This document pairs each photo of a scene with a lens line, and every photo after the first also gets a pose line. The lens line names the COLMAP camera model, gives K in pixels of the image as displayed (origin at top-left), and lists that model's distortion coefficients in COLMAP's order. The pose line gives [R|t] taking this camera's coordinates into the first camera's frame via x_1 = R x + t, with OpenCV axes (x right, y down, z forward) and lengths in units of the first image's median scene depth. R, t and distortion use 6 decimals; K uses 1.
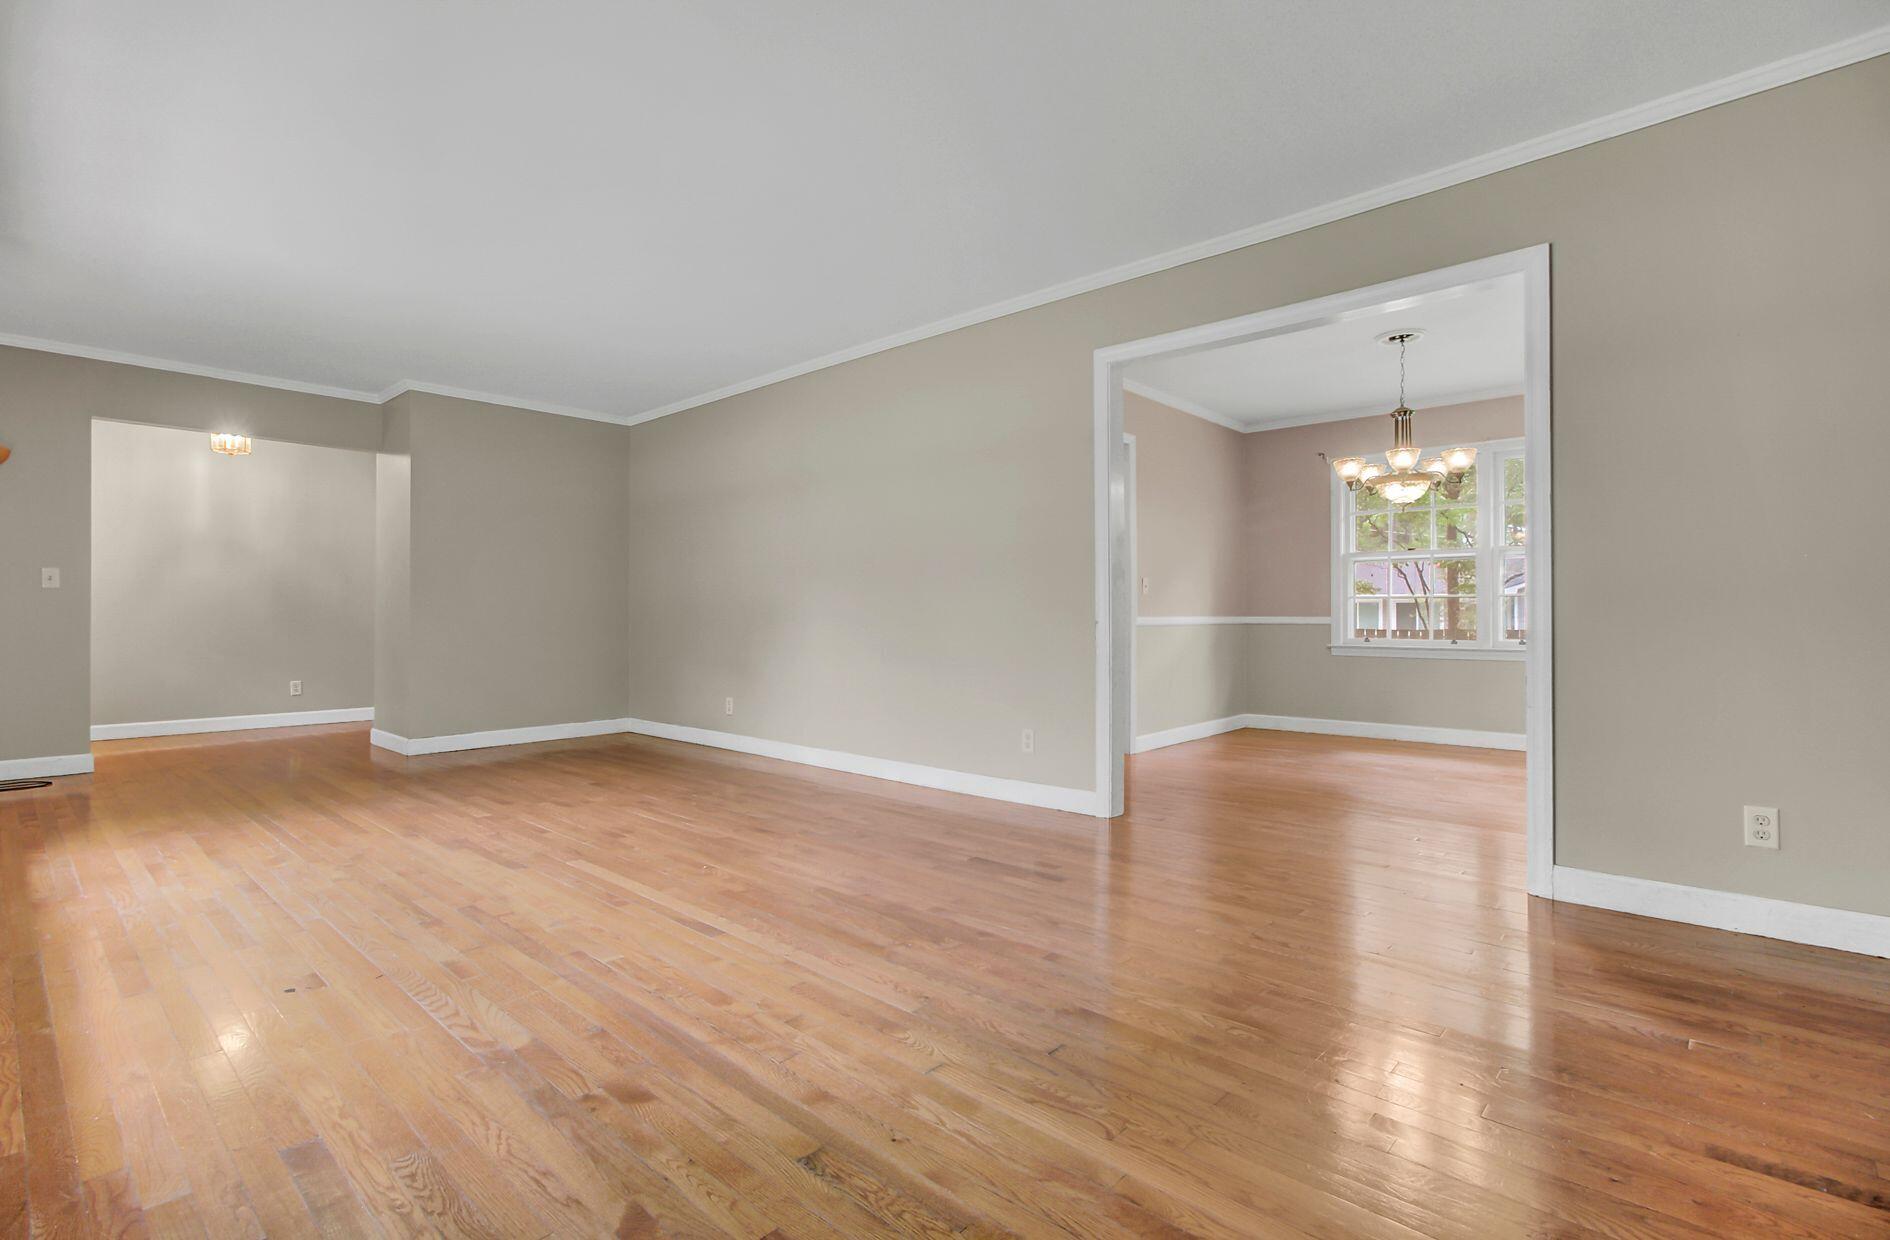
lens RADIAL K [[883.2, 0, 949.3], [0, 883.2, 612.2], [0, 0, 1]] dist [-0.005528, 0.003379]
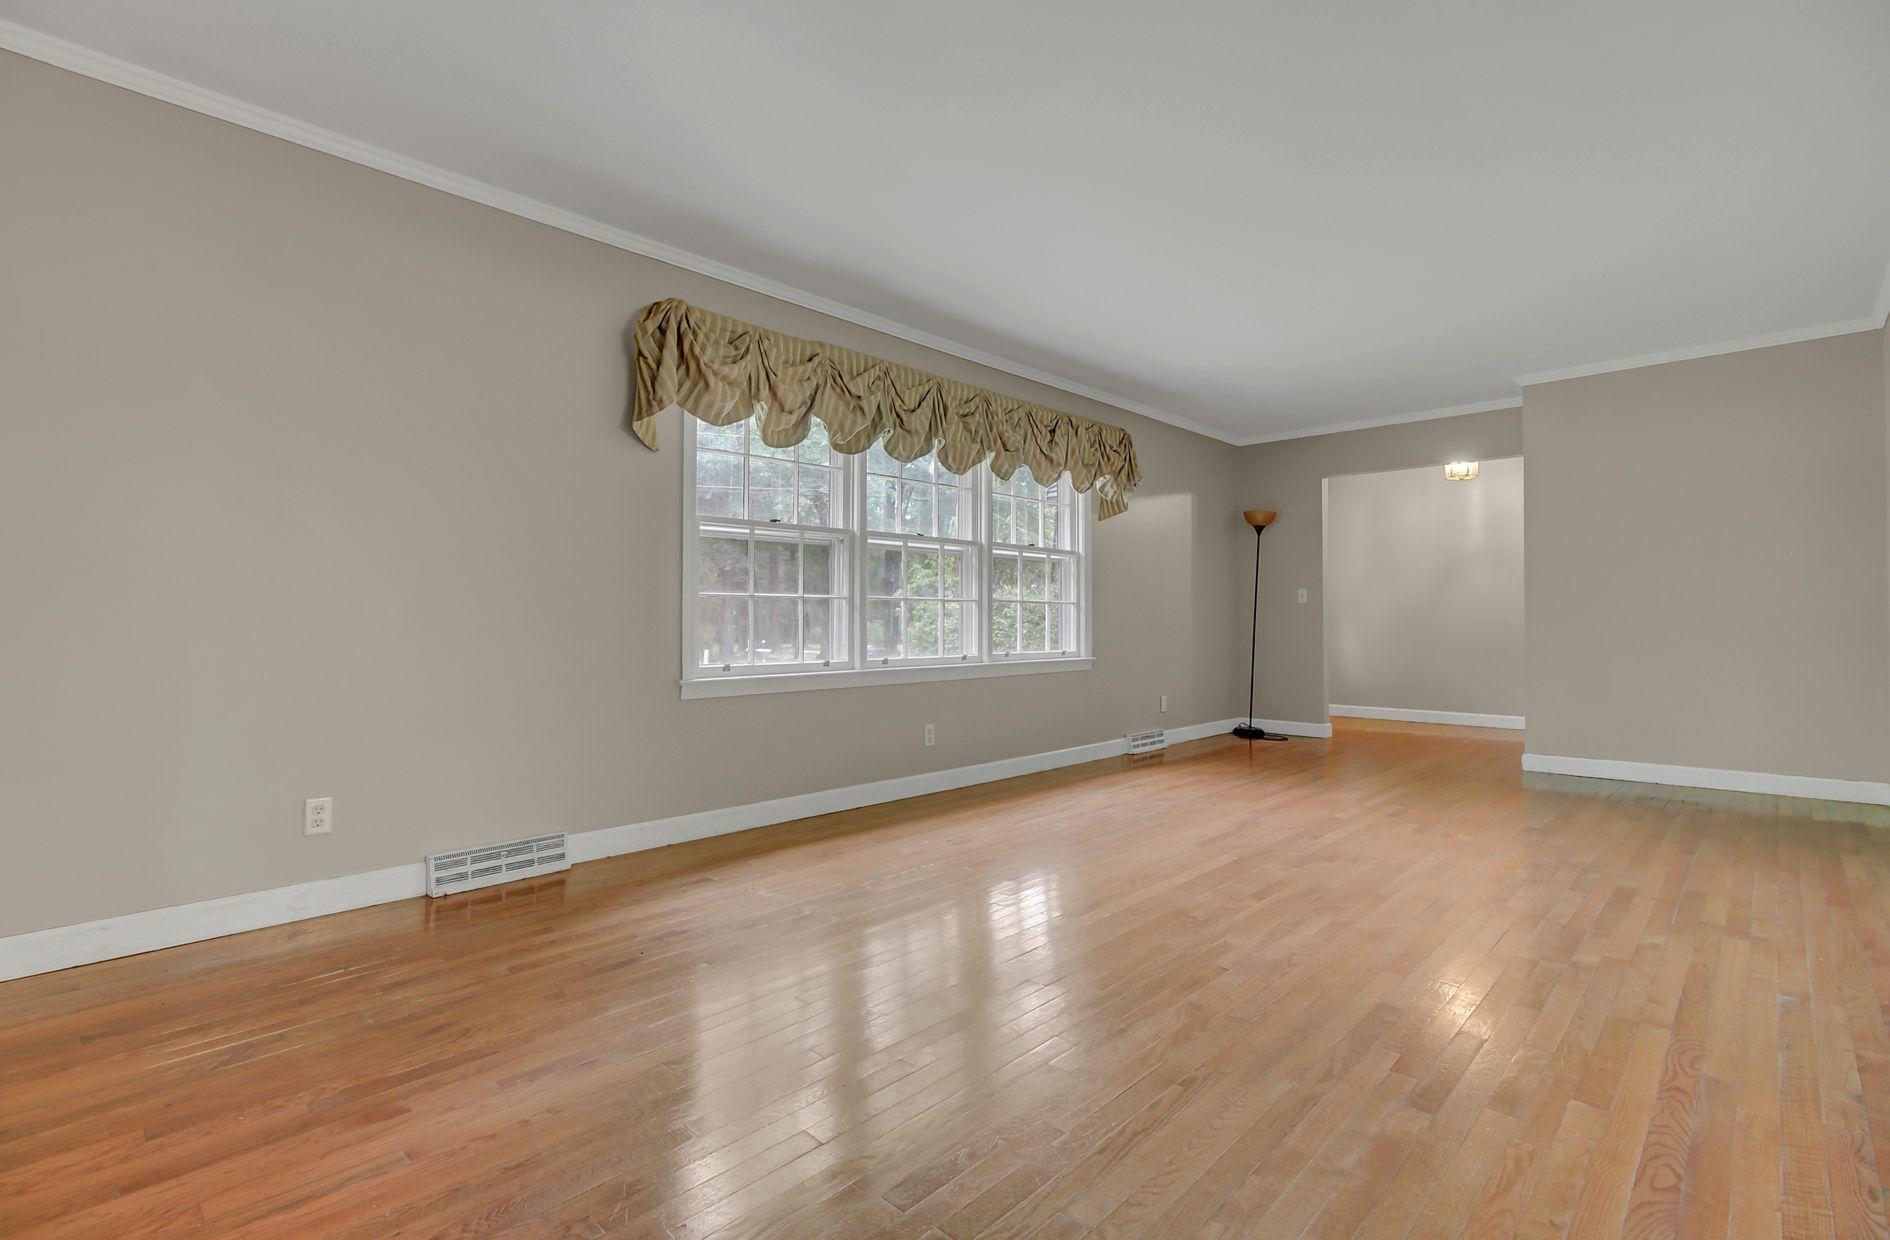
lens RADIAL K [[883.2, 0, 929.0], [0, 883.2, 610.4], [0, 0, 1]] dist [-0.005528, 0.003379]
pose [[-0.031238, -0.015162, -0.999397, 0.420553], [0.008447, 0.999845, -0.015433, 0.000317], [0.999476, -0.008924, -0.031105, 0.435618]]
